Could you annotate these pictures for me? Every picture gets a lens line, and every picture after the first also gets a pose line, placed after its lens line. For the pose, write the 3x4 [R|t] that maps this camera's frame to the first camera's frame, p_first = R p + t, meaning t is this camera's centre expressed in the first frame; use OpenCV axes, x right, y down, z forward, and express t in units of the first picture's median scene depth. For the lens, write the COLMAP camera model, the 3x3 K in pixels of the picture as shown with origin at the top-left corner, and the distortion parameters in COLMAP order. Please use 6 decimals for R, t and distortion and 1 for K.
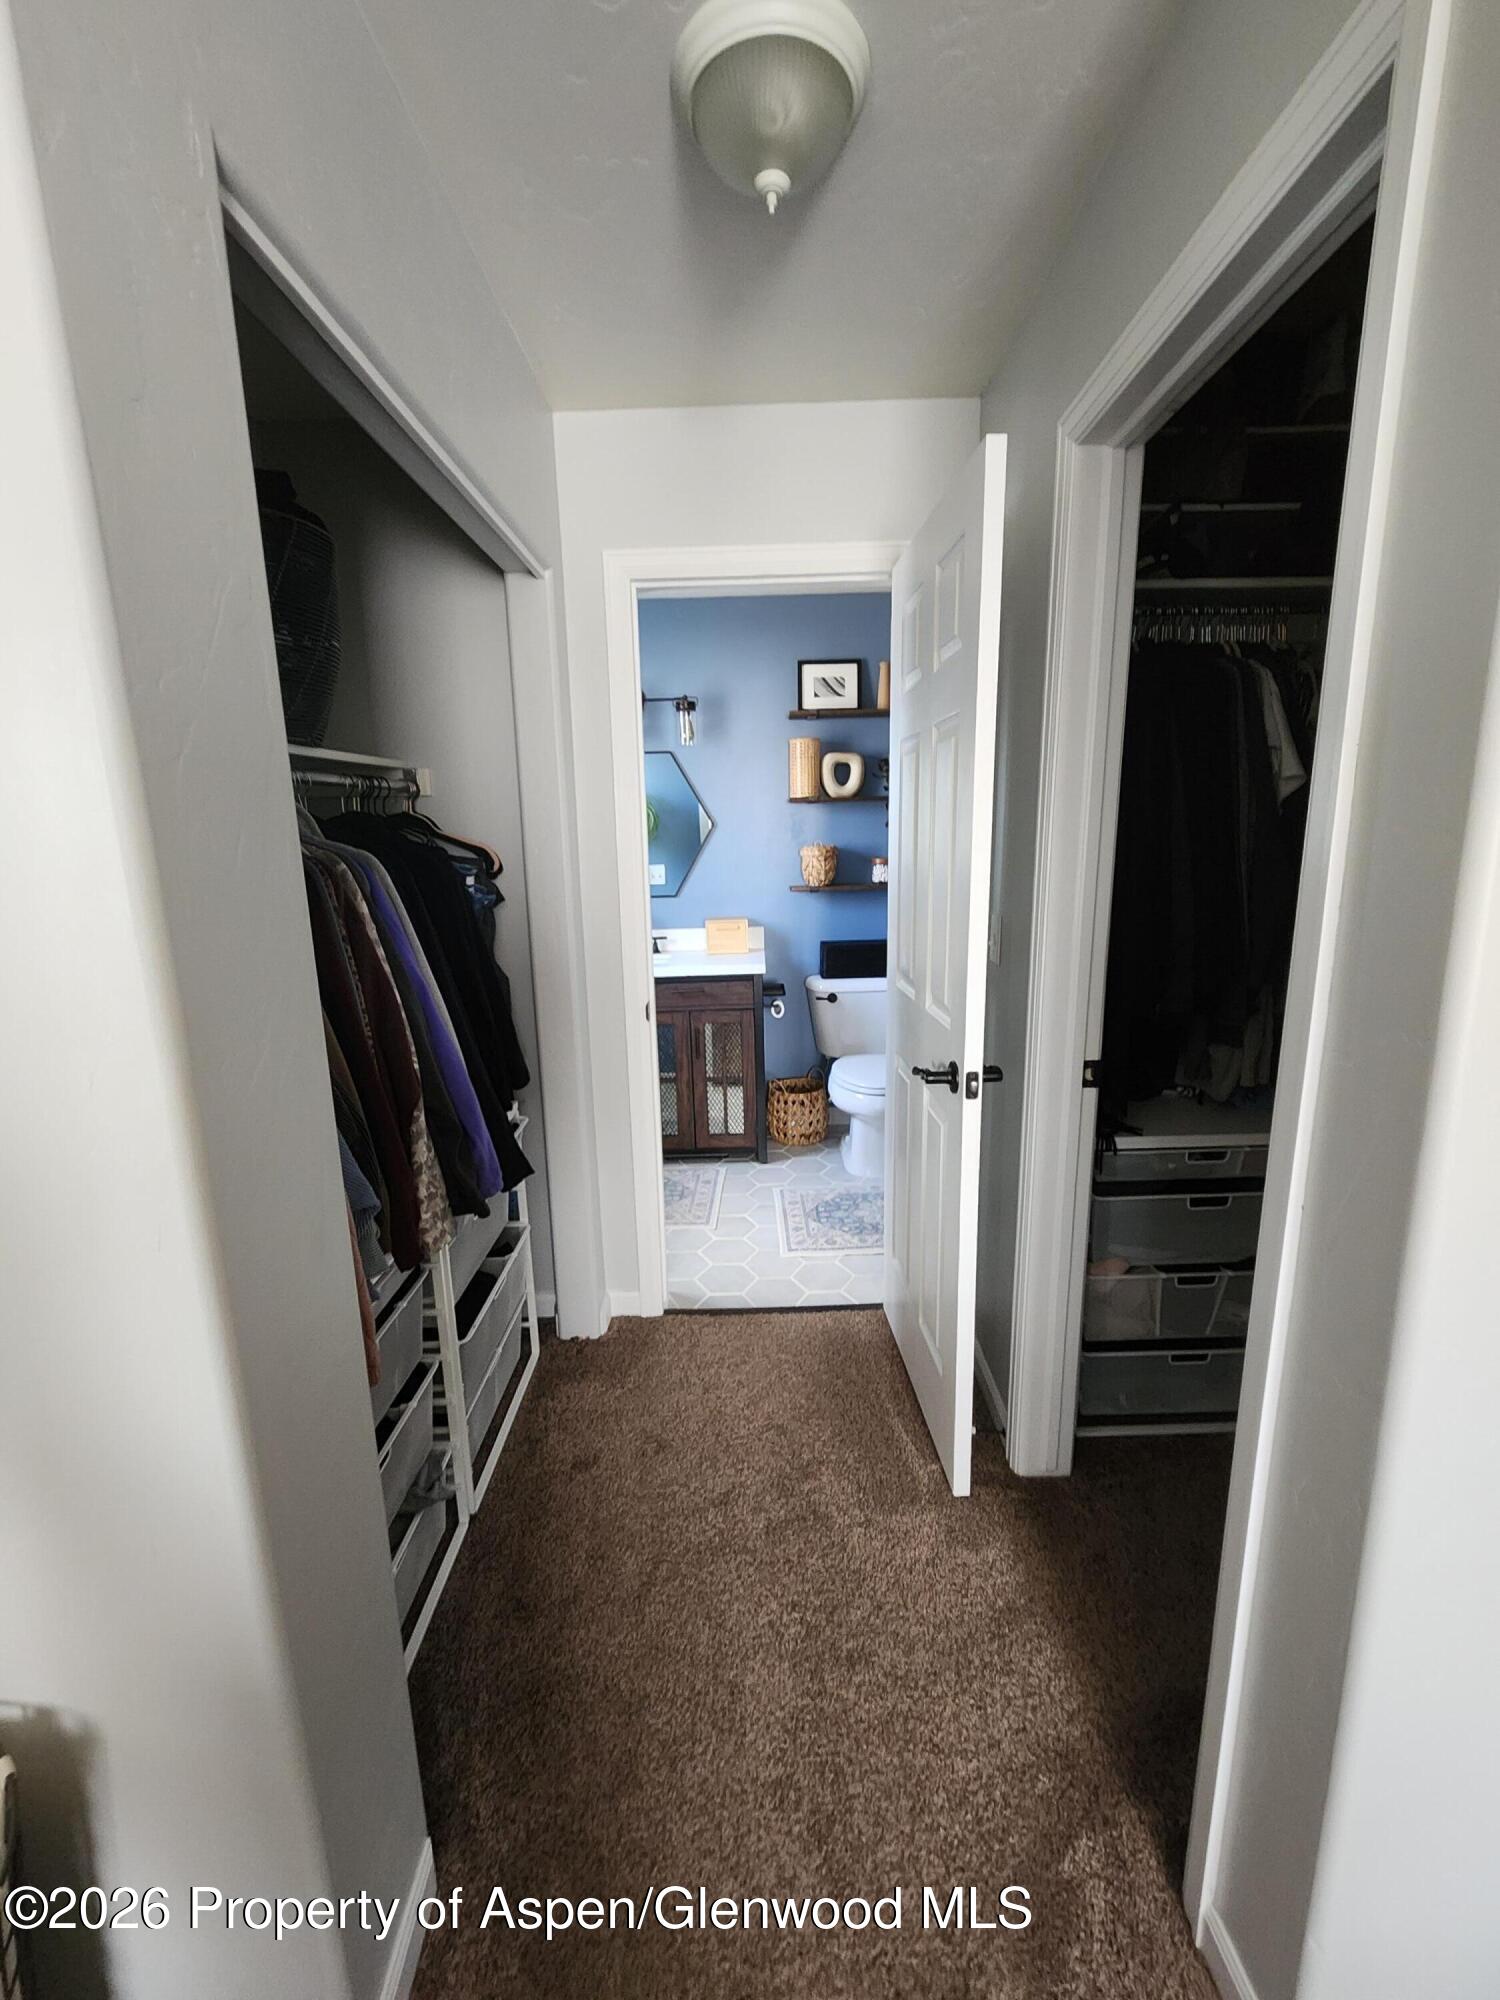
lens RADIAL K [[831.1, 0, 754.6], [0, 831.1, 993.6], [0, 0, 1]] dist [0.025232, 0.000095]
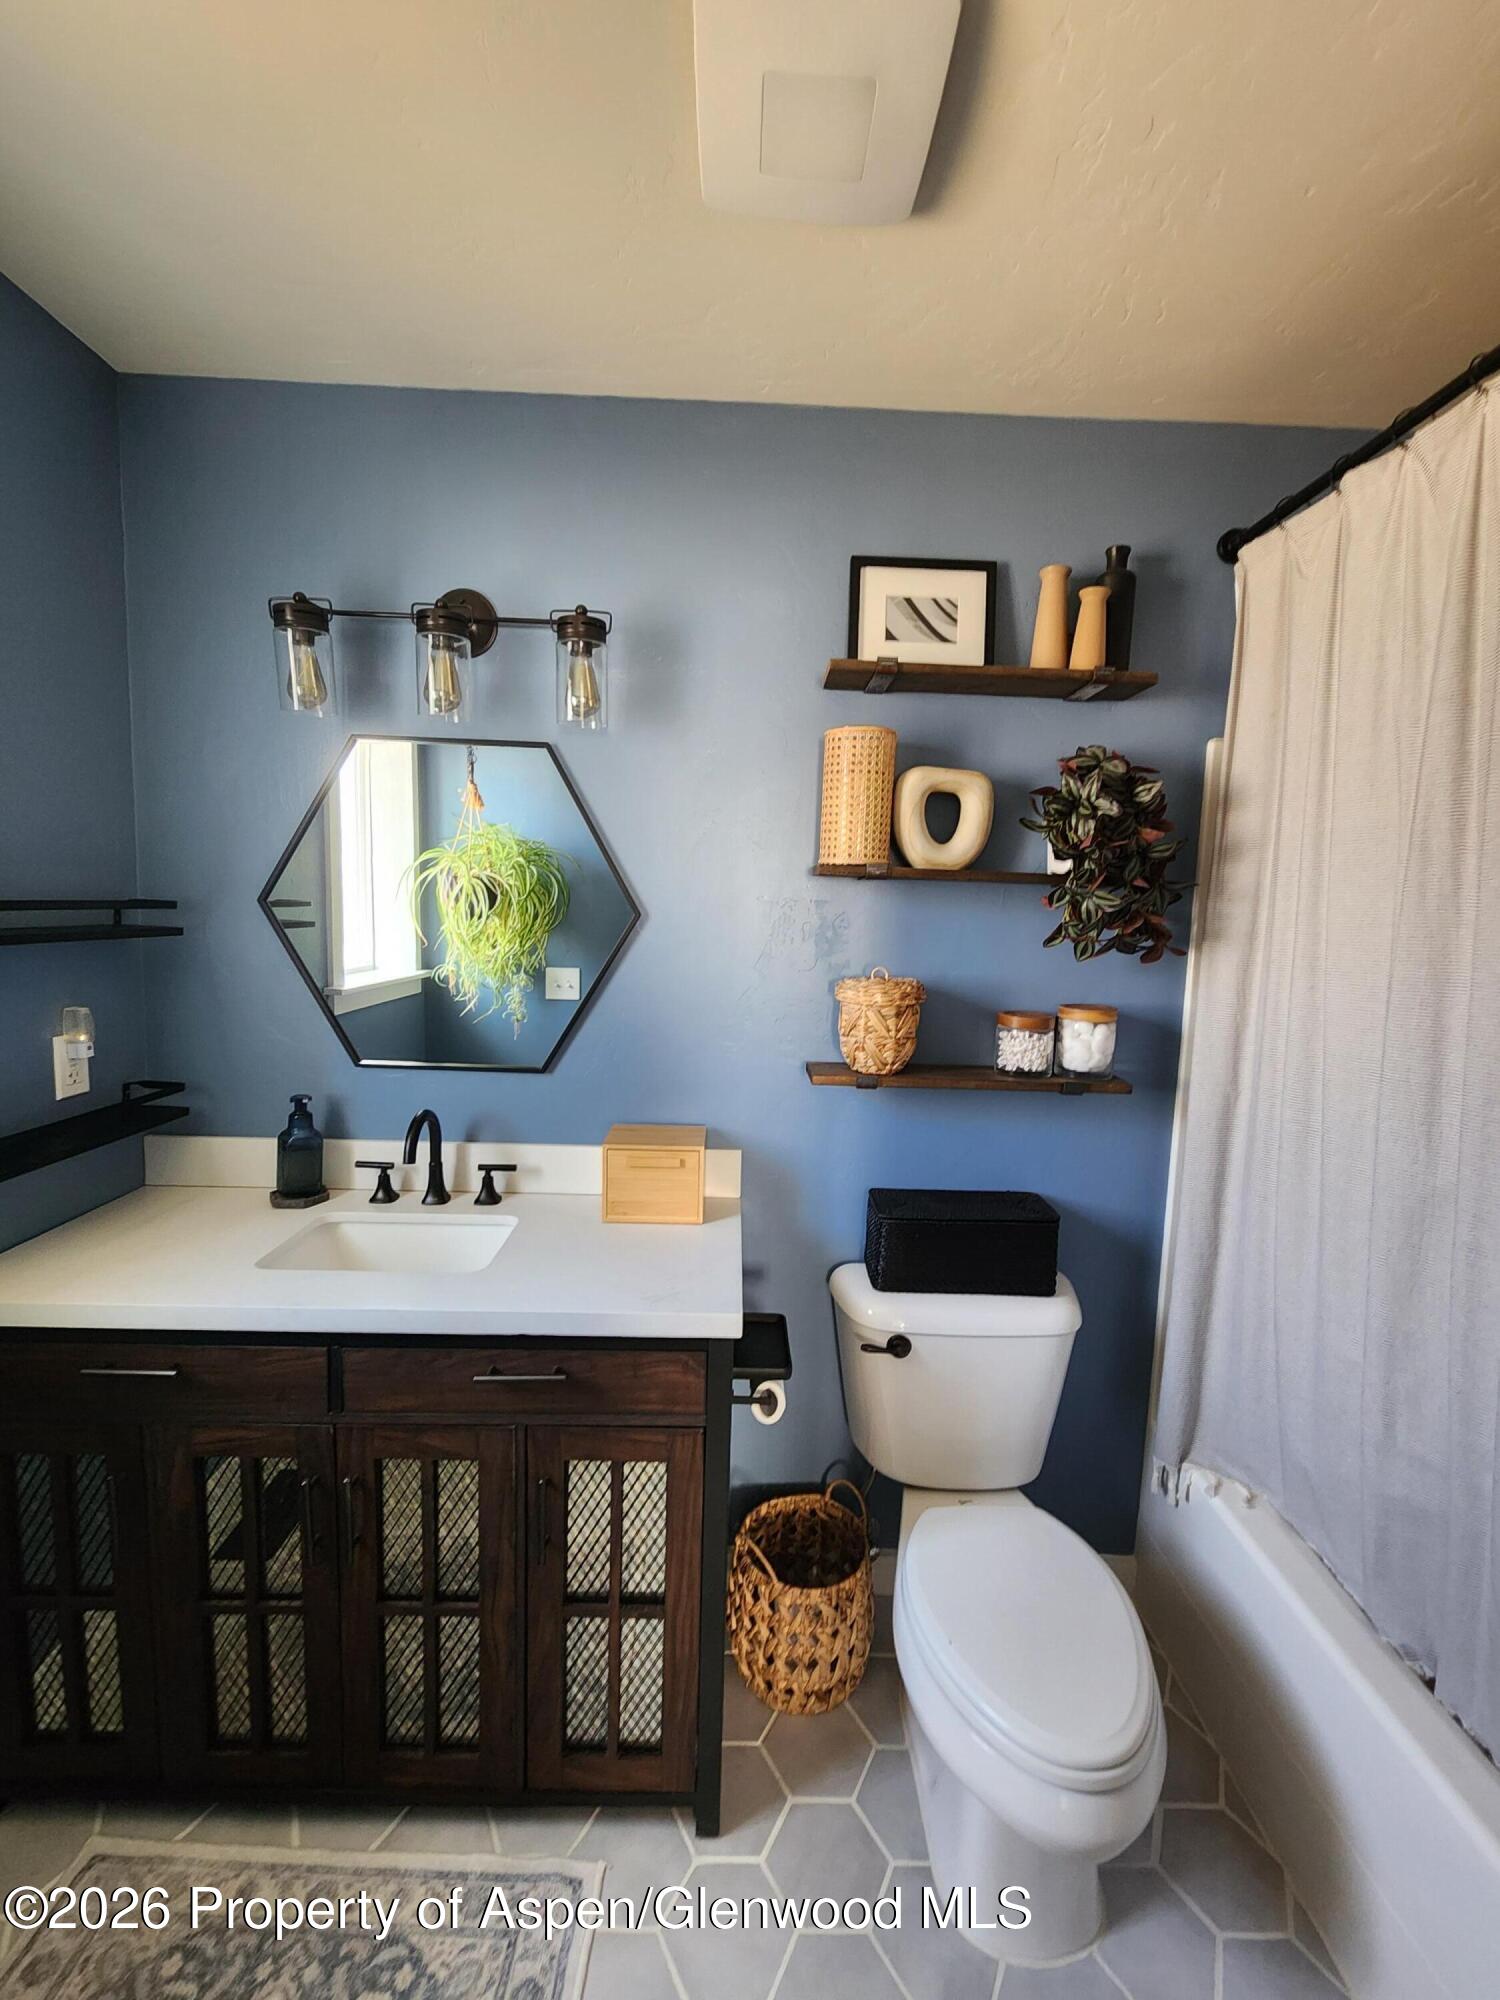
lens RADIAL K [[831.1, 0, 750.0], [0, 831.1, 999.1], [0, 0, 1]] dist [0.025232, 0.000095]
pose [[0.998349, 0.051878, 0.024658, 0.000526], [-0.049071, 0.993440, -0.103289, -0.122451], [-0.029855, 0.101909, 0.994346, 0.590660]]
